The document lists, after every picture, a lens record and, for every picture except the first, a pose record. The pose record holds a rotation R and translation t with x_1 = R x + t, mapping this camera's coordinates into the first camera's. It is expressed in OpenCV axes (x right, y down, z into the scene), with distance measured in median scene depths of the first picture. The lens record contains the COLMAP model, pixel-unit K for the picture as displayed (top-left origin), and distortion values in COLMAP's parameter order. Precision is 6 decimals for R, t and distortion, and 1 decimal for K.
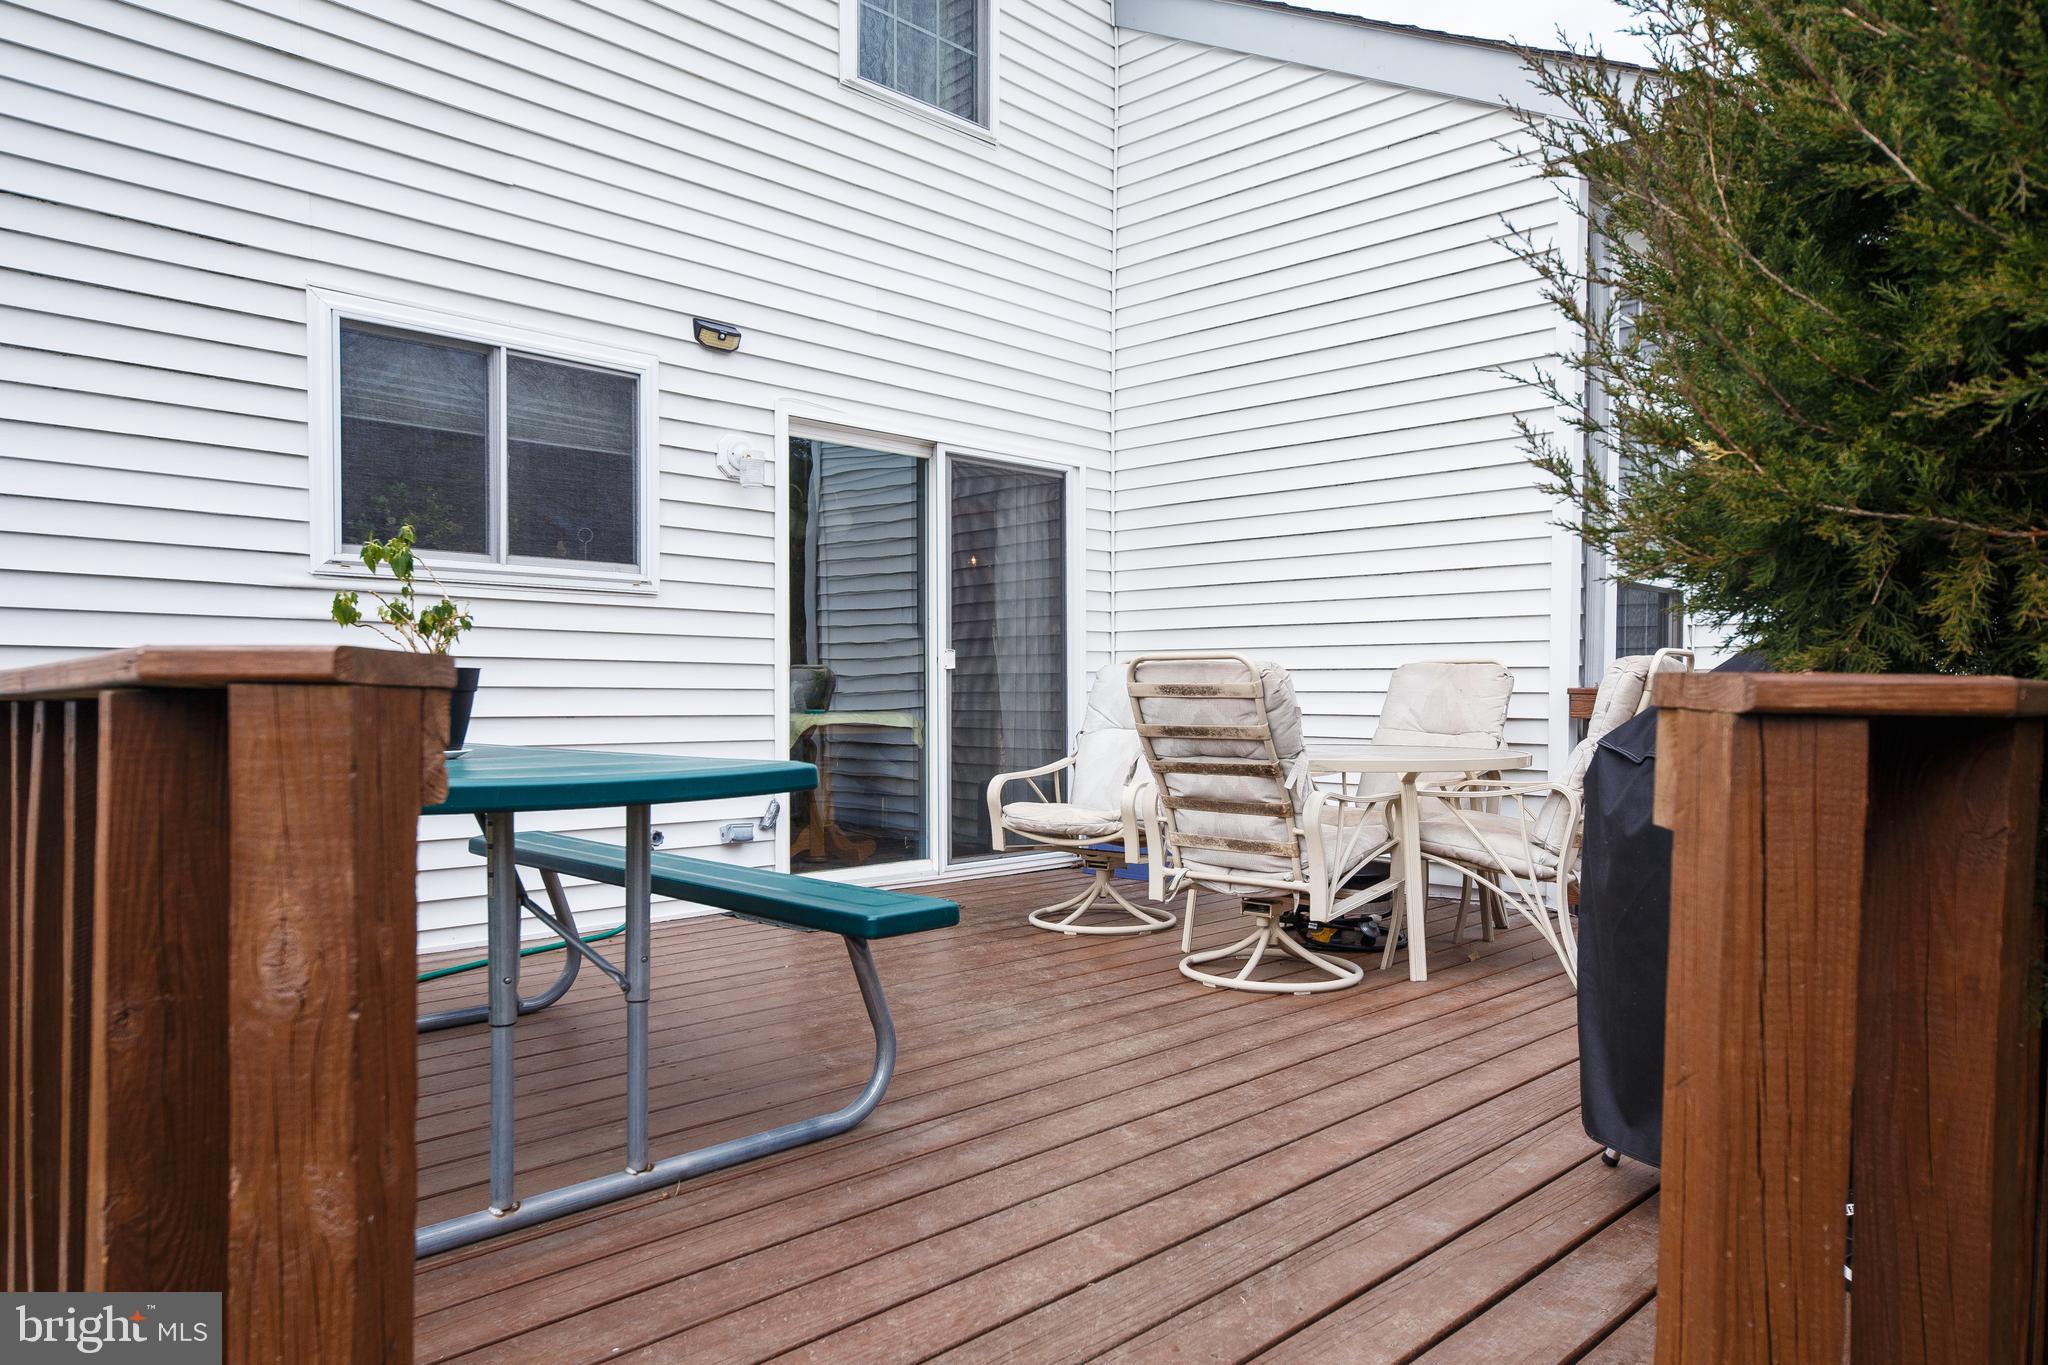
lens RADIAL K [[1338.9, 0, 1018.3], [0, 1338.9, 709.2], [0, 0, 1]] dist [0.003944, 0.000184]
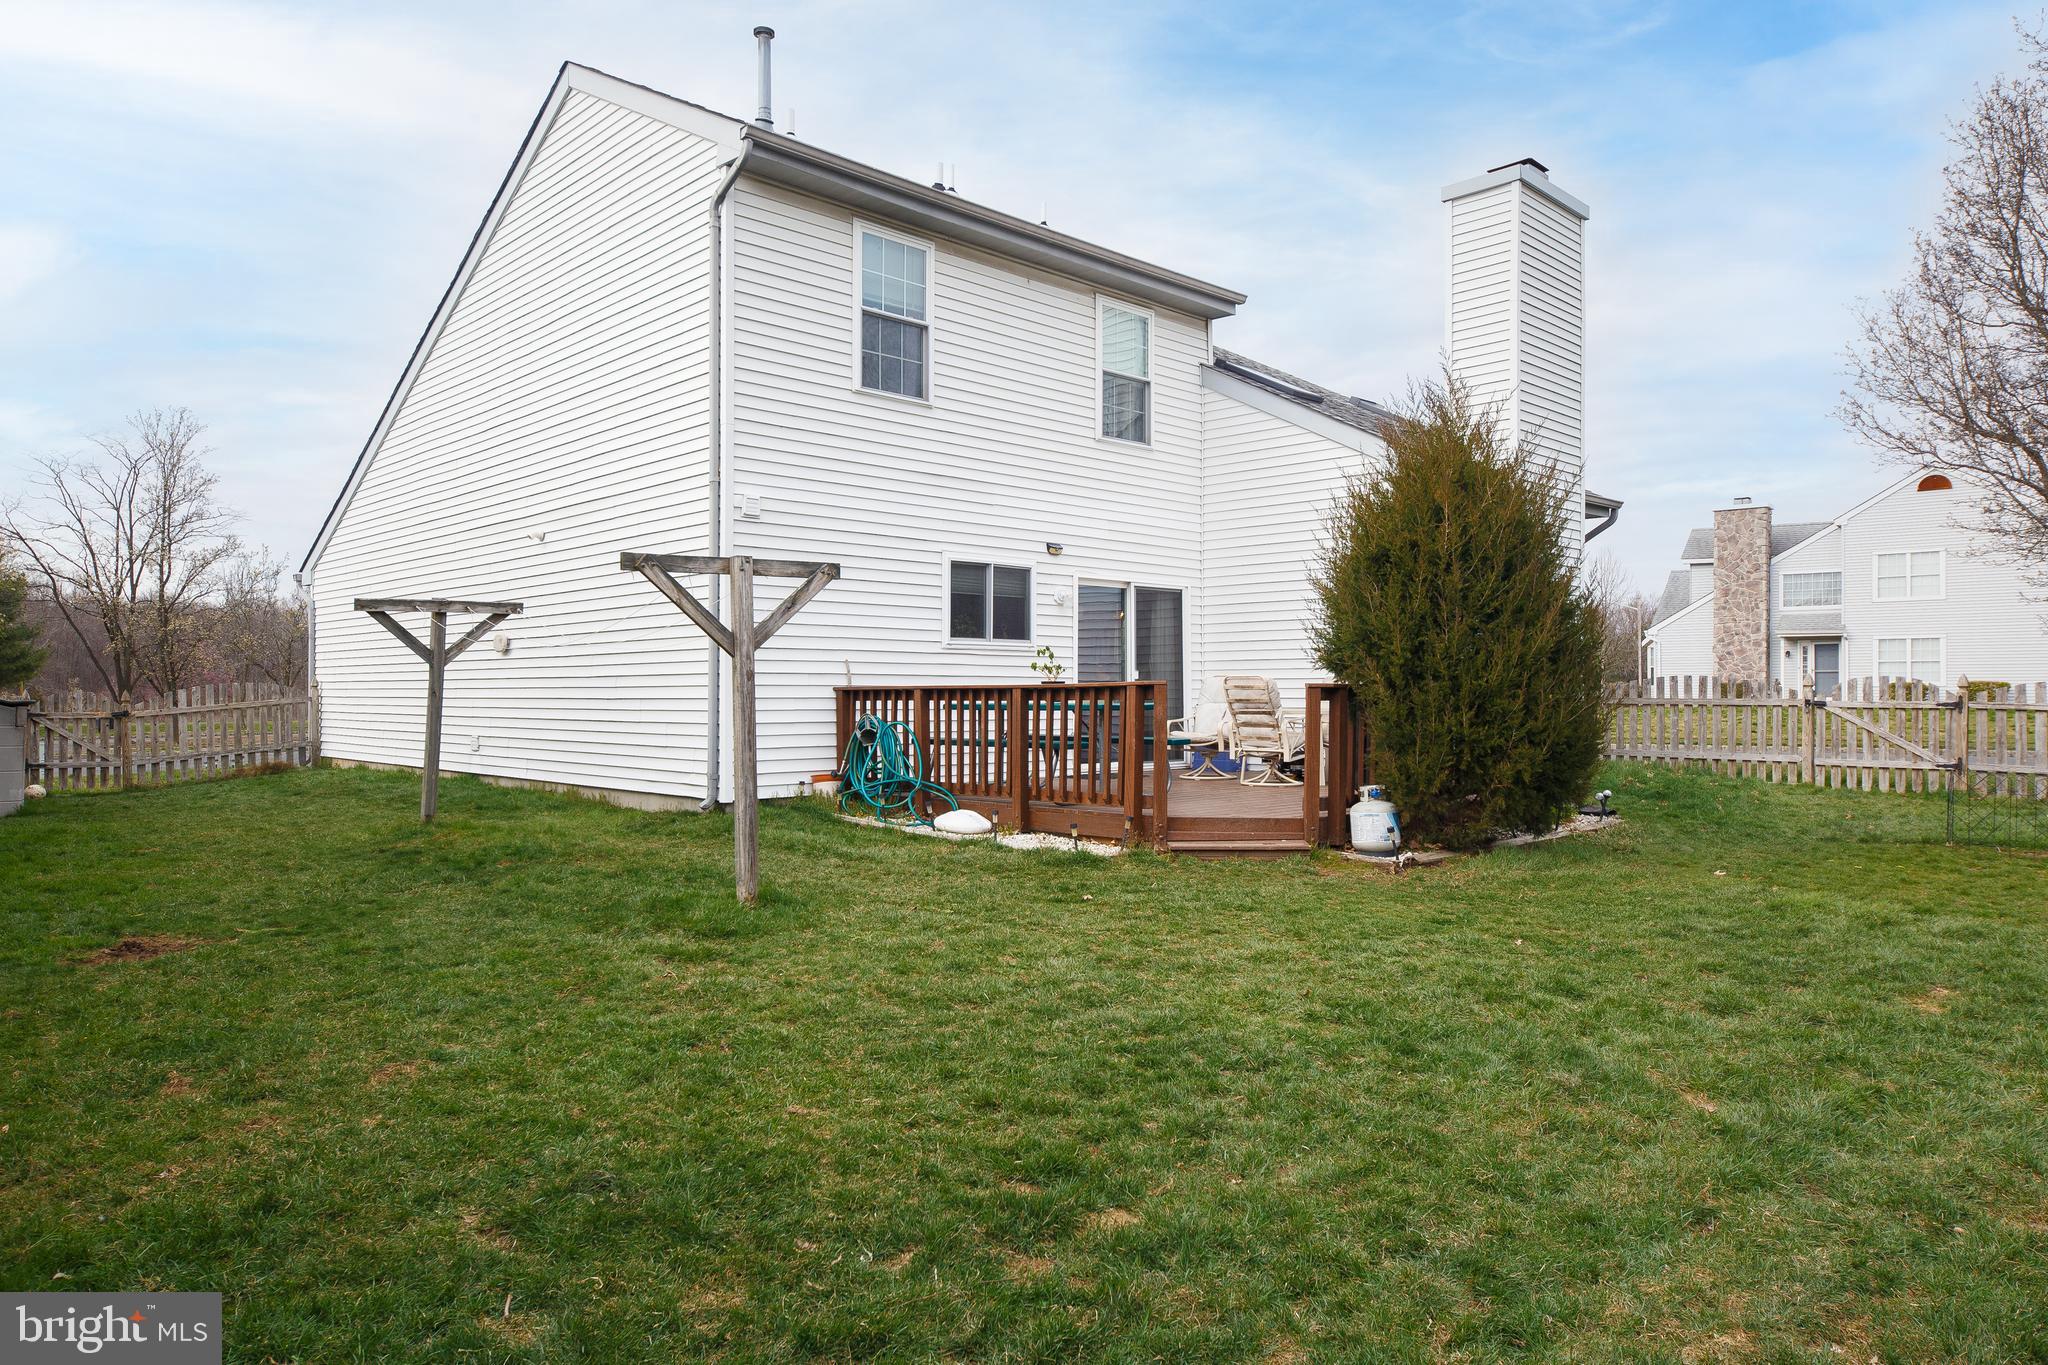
lens RADIAL K [[1290.1, 0, 1024.0], [0, 1290.1, 682.5], [0, 0, 1]] dist [0.004547, 0.003589]
pose [[0.999783, -0.002536, -0.020679, -0.261558], [0.002105, 0.999781, -0.020840, 0.030227], [0.020728, 0.020792, 0.999569, -1.632730]]
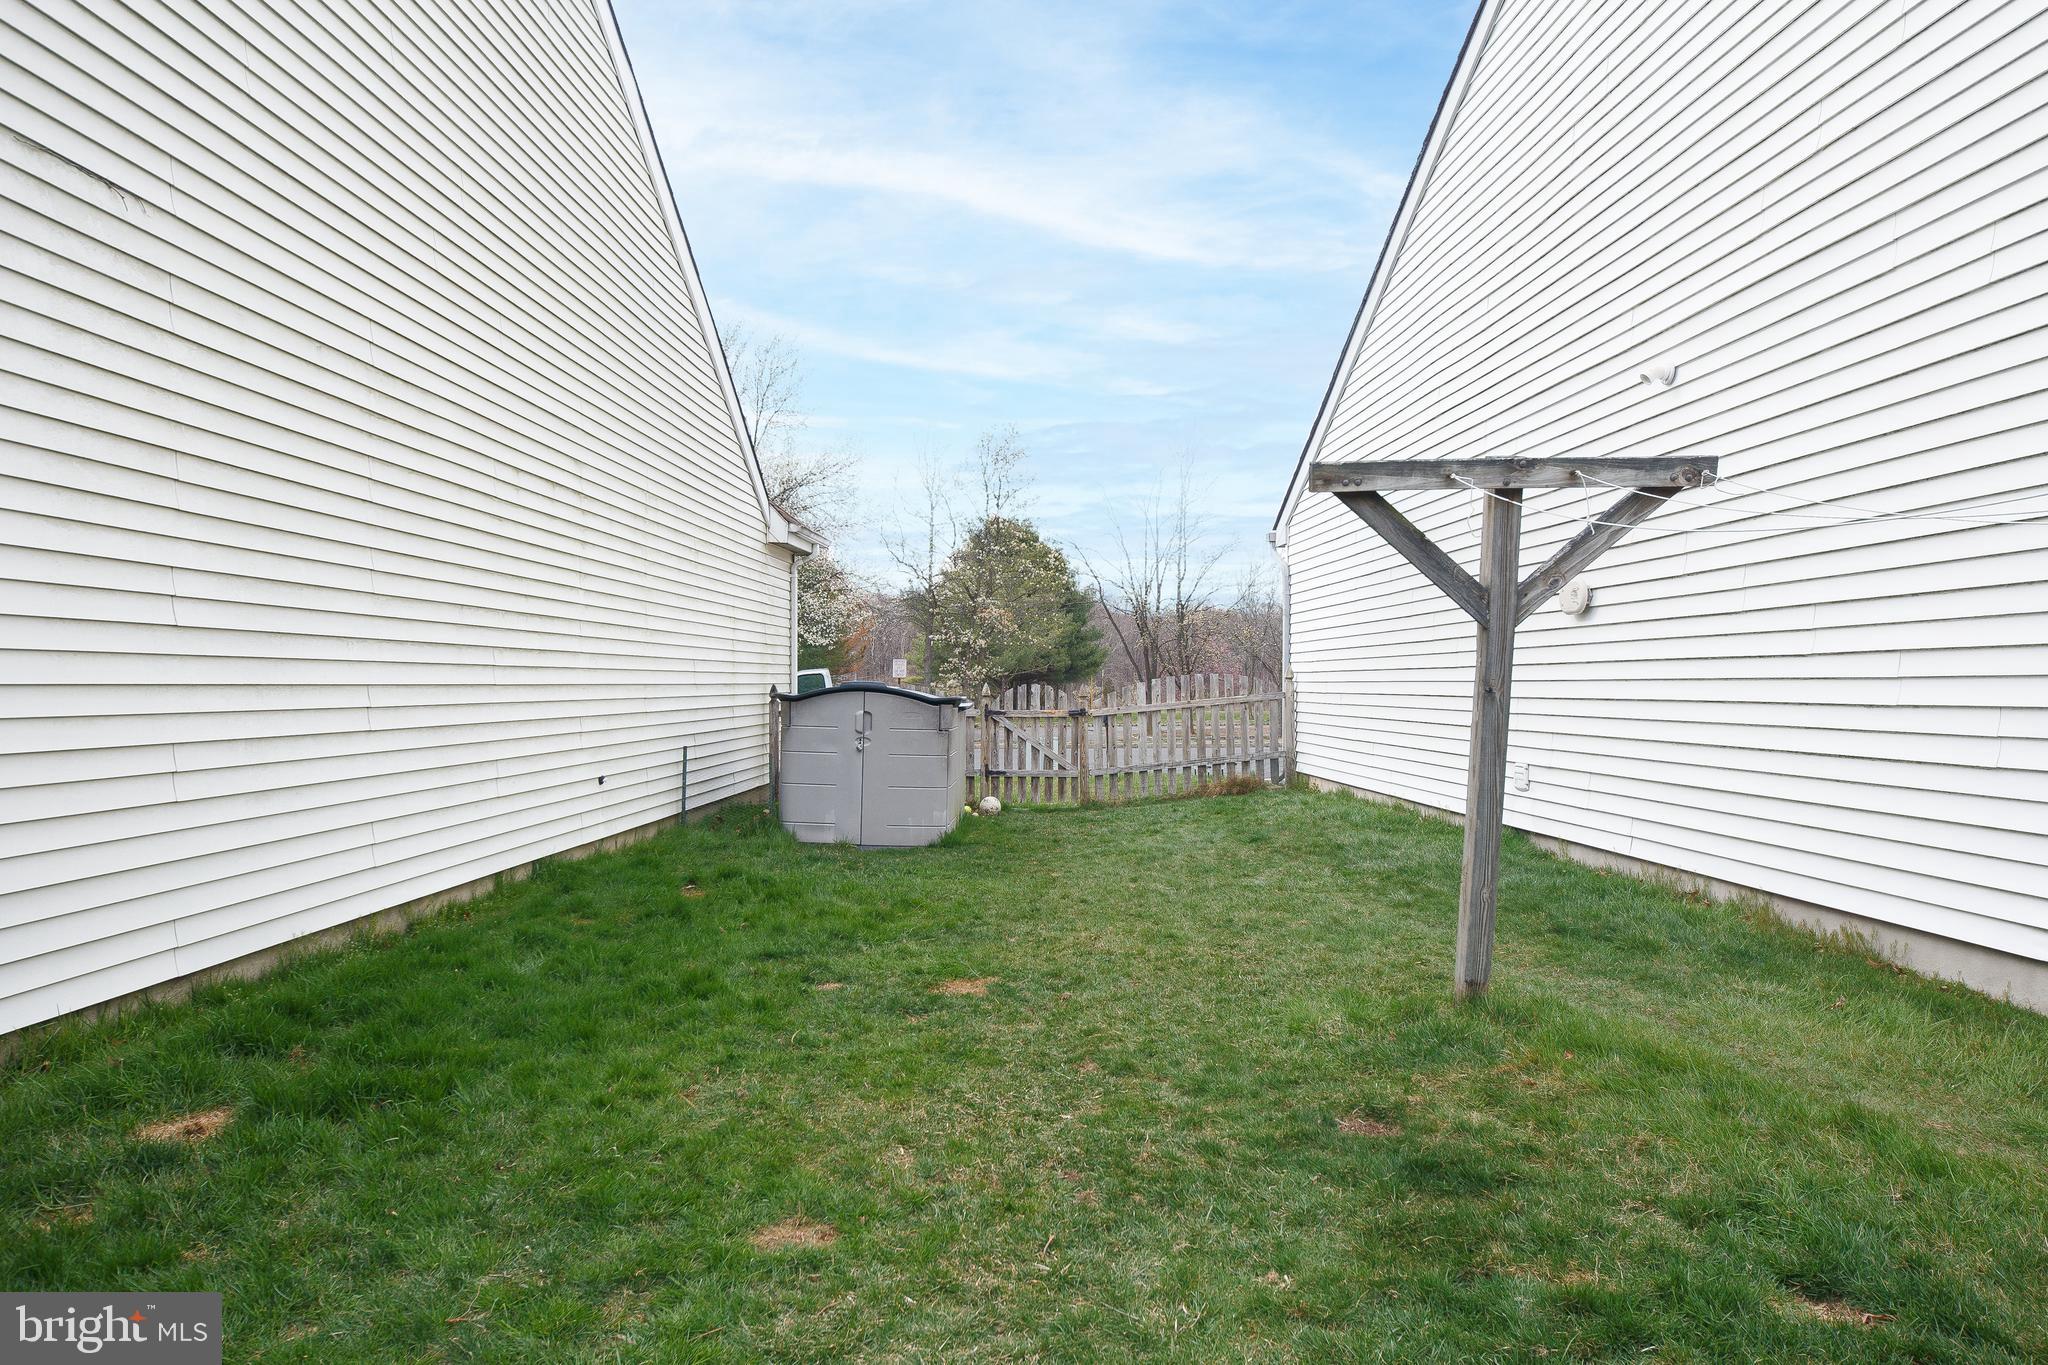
lens RADIAL K [[1338.9, 0, 1018.3], [0, 1338.9, 709.2], [0, 0, 1]] dist [0.003944, 0.000184]
pose [[0.737983, 0.009826, -0.674748, -0.896047], [-0.006629, 0.999951, 0.007311, 0.007784], [0.674787, -0.000923, 0.738012, -0.416530]]
